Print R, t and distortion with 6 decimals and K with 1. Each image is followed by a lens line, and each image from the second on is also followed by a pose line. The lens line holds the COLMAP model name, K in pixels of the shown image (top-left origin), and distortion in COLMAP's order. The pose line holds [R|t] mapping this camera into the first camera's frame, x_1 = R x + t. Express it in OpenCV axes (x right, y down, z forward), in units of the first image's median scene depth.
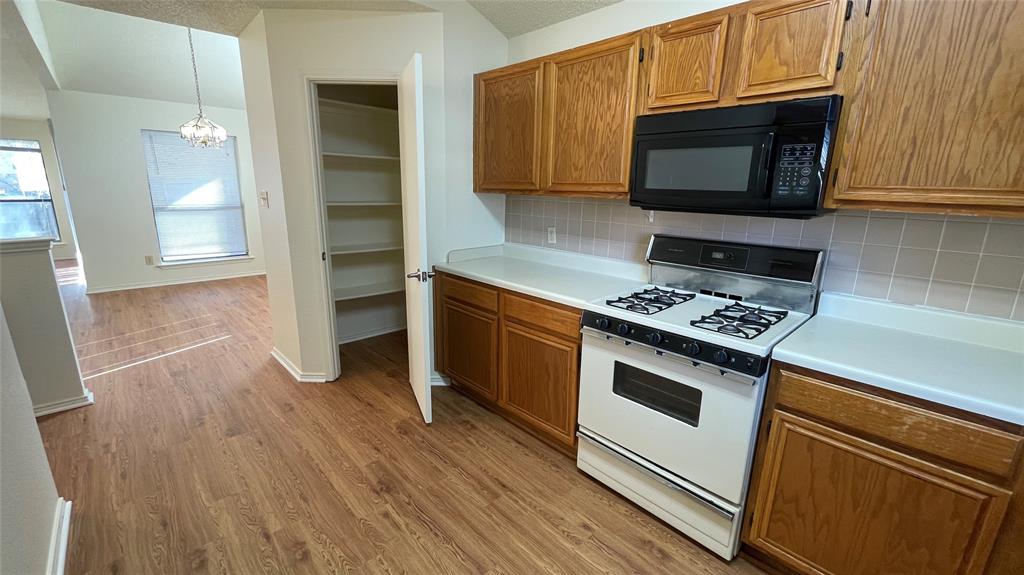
lens RADIAL K [[424.7, 0, 511.7], [0, 424.7, 288.4], [0, 0, 1]] dist [-0.002473, 0.000304]
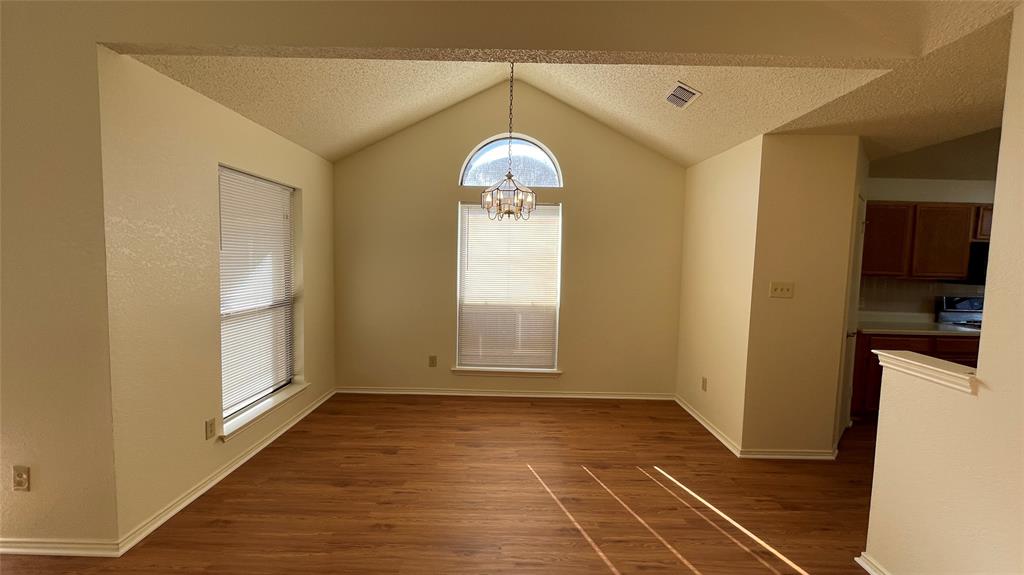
lens RADIAL K [[424.7, 0, 511.7], [0, 424.7, 288.4], [0, 0, 1]] dist [-0.002473, 0.000304]
pose [[0.686782, -0.053369, 0.724901, -2.714238], [0.159849, 0.983975, -0.079001, -0.364740], [-0.709069, 0.170131, 0.684308, 1.189086]]
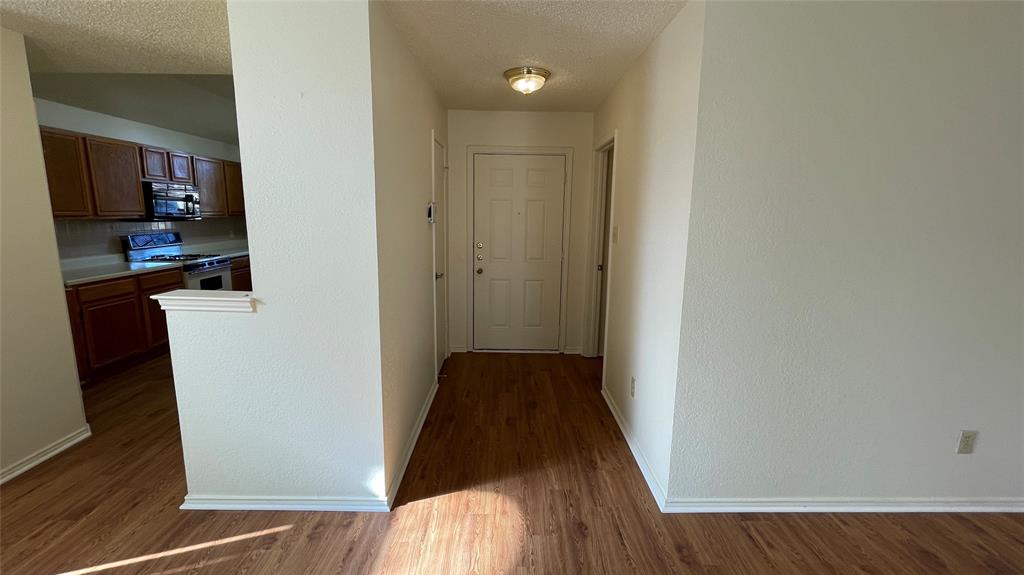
lens RADIAL K [[442.4, 0, 510.3], [0, 442.4, 289.4], [0, 0, 1]] dist [-0.001751, -0.000175]
pose [[-0.735584, -0.140286, 0.662749, -2.633839], [0.139761, 0.925849, 0.351098, -0.409349], [-0.662860, 0.350888, -0.661433, 1.409450]]
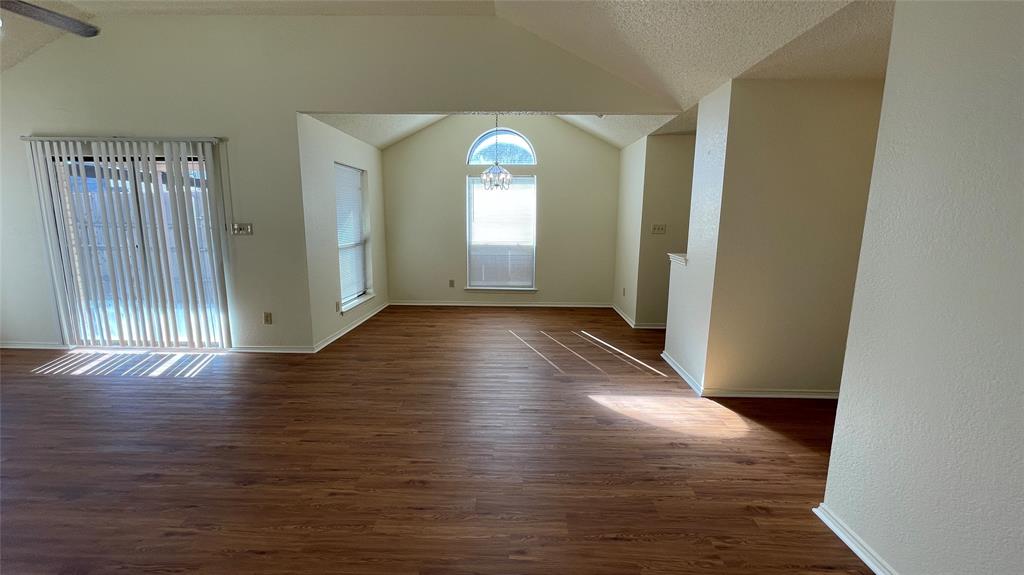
lens RADIAL K [[424.7, 0, 511.7], [0, 424.7, 288.4], [0, 0, 1]] dist [-0.002473, 0.000304]
pose [[0.700111, -0.129029, 0.702280, -3.441754], [0.170684, 0.985266, 0.010864, -0.146249], [-0.693334, 0.112262, 0.711818, 0.351560]]
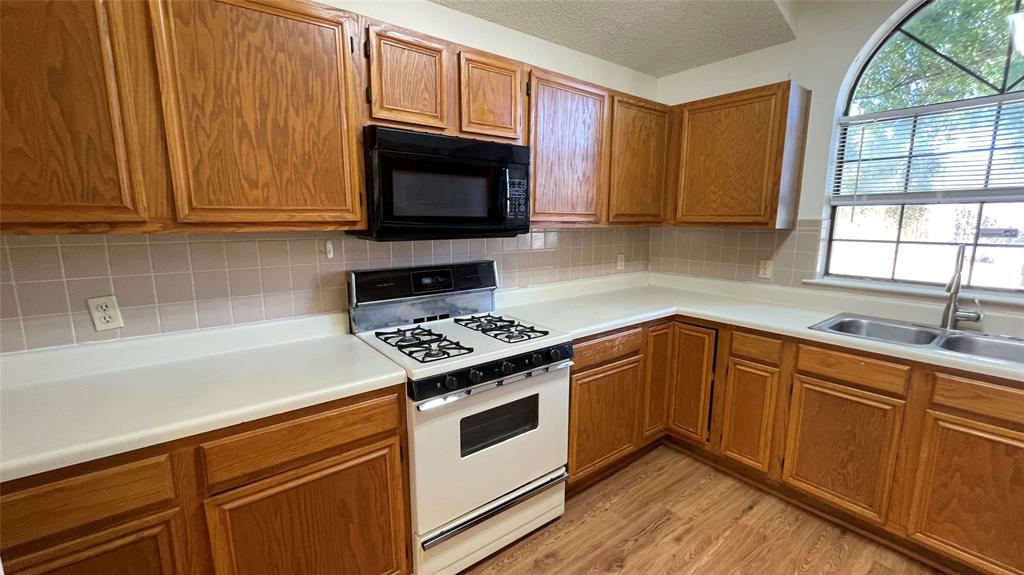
lens RADIAL K [[424.7, 0, 511.7], [0, 424.7, 288.4], [0, 0, 1]] dist [-0.002473, 0.000304]
pose [[0.097466, -0.180446, 0.978744, -0.474216], [0.236223, 0.959518, 0.153377, -0.166388], [-0.966798, 0.216253, 0.136146, 0.673115]]
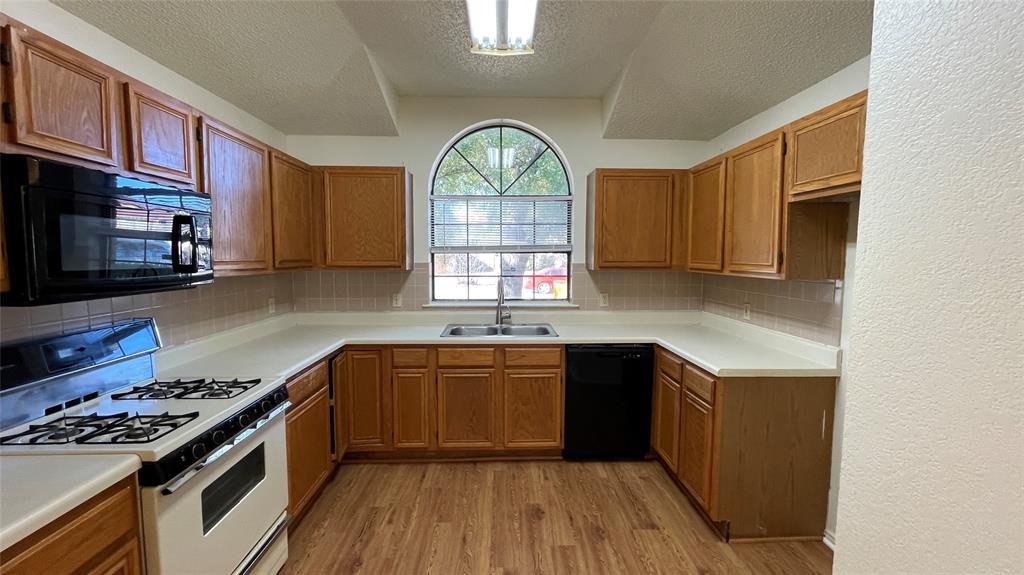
lens RADIAL K [[424.7, 0, 511.7], [0, 424.7, 288.4], [0, 0, 1]] dist [-0.002473, 0.000304]
pose [[-0.750446, -0.070597, 0.657150, -0.588896], [0.142101, 0.953793, 0.264740, -0.272639], [-0.645475, 0.292055, -0.705738, 0.982561]]
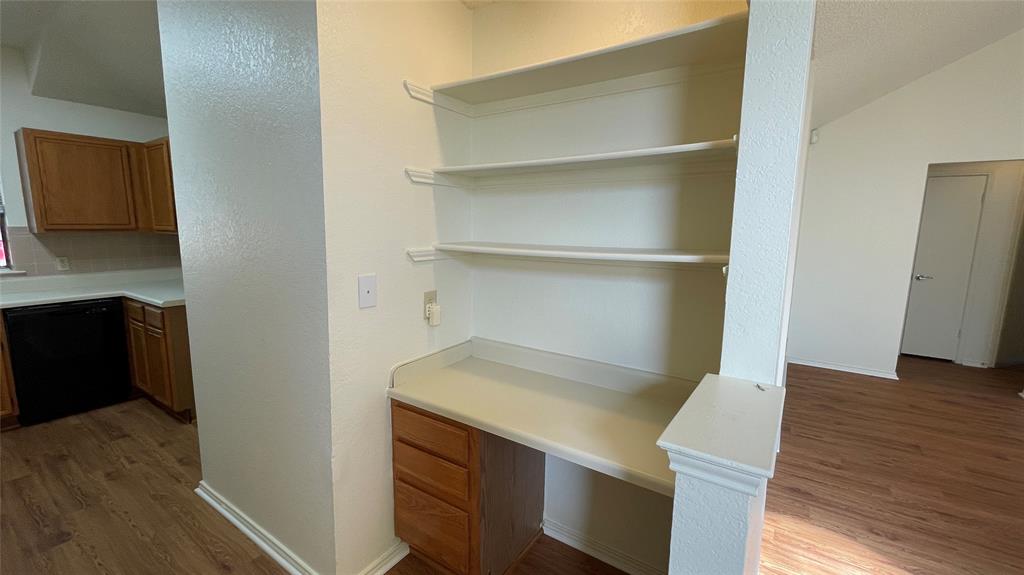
lens RADIAL K [[424.7, 0, 511.7], [0, 424.7, 288.4], [0, 0, 1]] dist [-0.002473, 0.000304]
pose [[-0.975157, 0.006017, -0.221435, -1.131313], [-0.077587, 0.927031, 0.366870, -0.393013], [0.207485, 0.374936, -0.903534, 1.495504]]
